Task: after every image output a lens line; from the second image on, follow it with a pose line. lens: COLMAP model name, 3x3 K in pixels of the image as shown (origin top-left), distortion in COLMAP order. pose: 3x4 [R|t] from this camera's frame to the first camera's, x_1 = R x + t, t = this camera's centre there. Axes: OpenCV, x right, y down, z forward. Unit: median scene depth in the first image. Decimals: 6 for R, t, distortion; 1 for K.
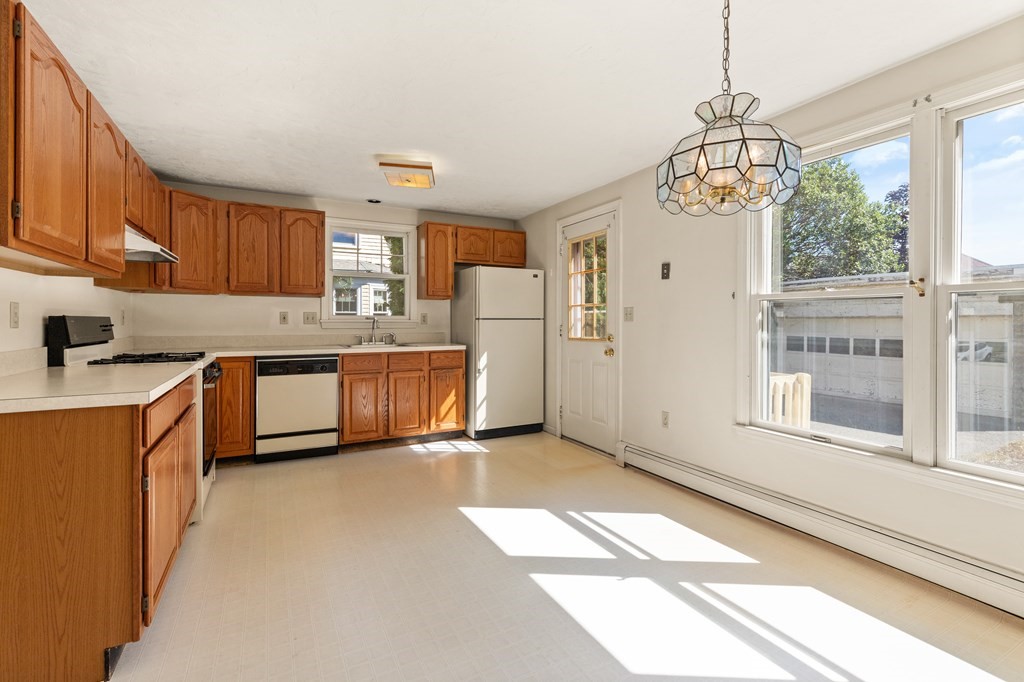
lens RADIAL K [[468.2, 0, 518.5], [0, 468.2, 324.9], [0, 0, 1]] dist [0.001692, -0.001472]
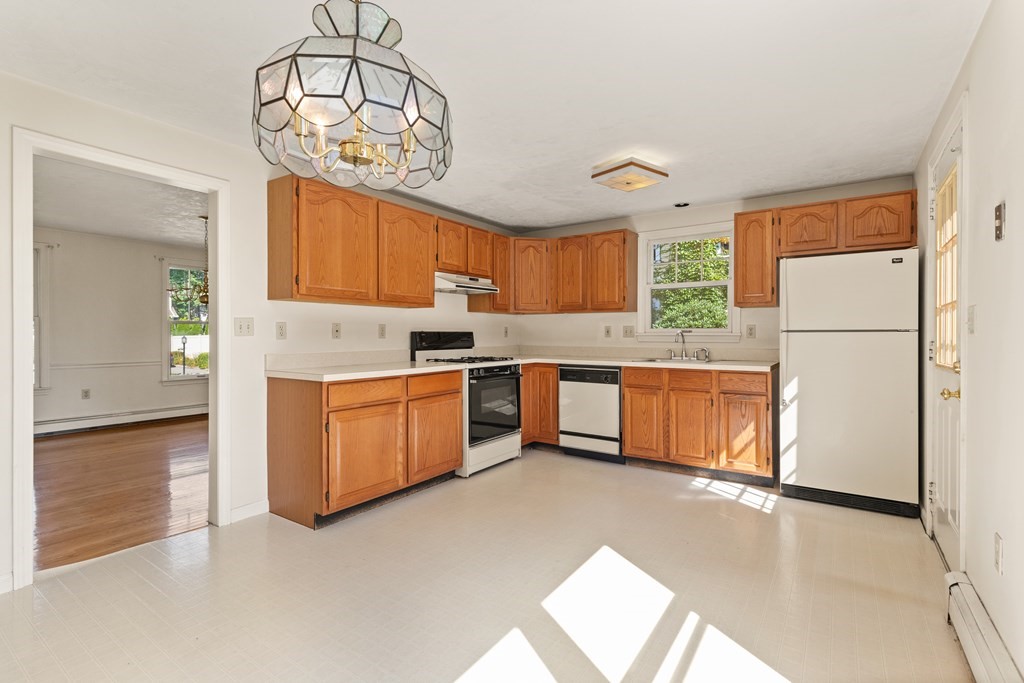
lens RADIAL K [[468.2, 0, 507.3], [0, 468.2, 339.1], [0, 0, 1]] dist [0.001692, -0.001472]
pose [[0.453866, 0.008165, -0.891032, 0.400822], [-0.006945, 0.999960, 0.005625, -0.001839], [0.891043, 0.003635, 0.453905, 0.303410]]
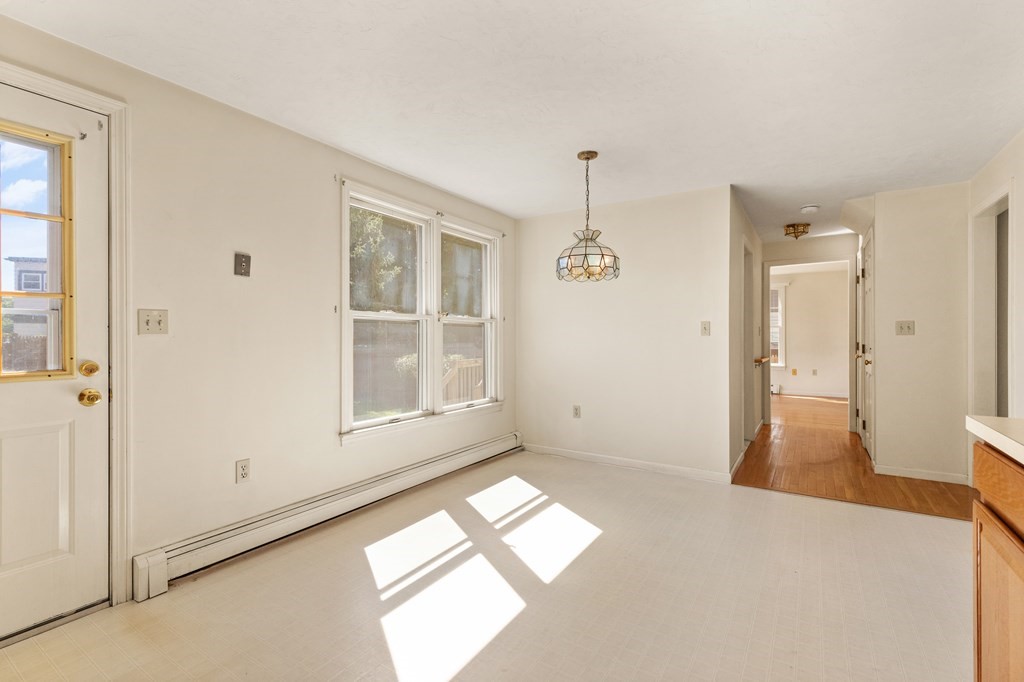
lens RADIAL K [[468.2, 0, 518.6], [0, 468.2, 336.4], [0, 0, 1]] dist [0.001692, -0.001472]
pose [[-0.497799, 0.003107, 0.867287, -0.421042], [0.009338, 0.999955, 0.001777, -0.000931], [-0.867242, 0.008983, -0.497806, 0.796088]]
